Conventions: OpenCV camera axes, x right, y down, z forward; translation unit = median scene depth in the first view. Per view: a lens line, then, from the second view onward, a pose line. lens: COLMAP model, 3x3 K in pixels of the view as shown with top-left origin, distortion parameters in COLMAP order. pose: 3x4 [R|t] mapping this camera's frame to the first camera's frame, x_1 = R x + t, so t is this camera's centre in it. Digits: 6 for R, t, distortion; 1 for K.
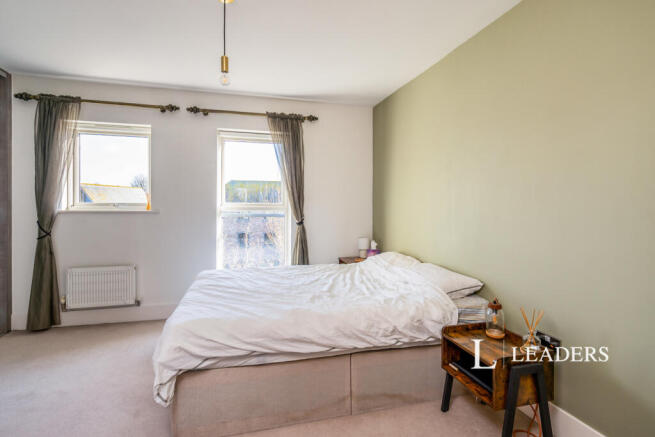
lens RADIAL K [[298.2, 0, 328.7], [0, 298.2, 207.6], [0, 0, 1]] dist [0.000411, 0.000154]
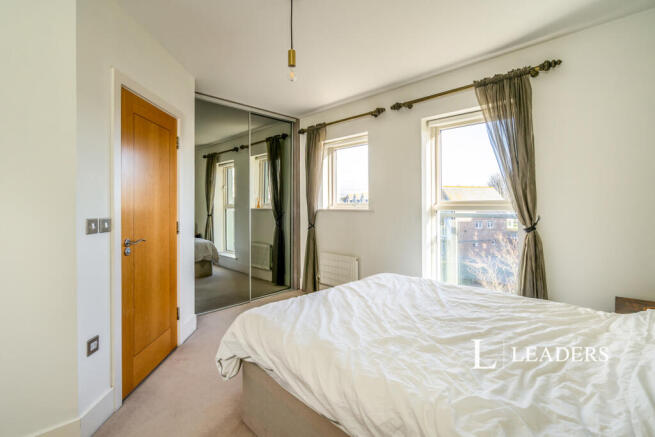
lens RADIAL K [[298.2, 0, 328.7], [0, 298.2, 207.6], [0, 0, 1]] dist [0.000411, 0.000154]
pose [[0.522692, 0.002330, -0.852518, 0.263491], [0.004329, 0.999976, 0.005387, -0.003947], [0.852510, -0.006506, 0.522670, 0.298881]]
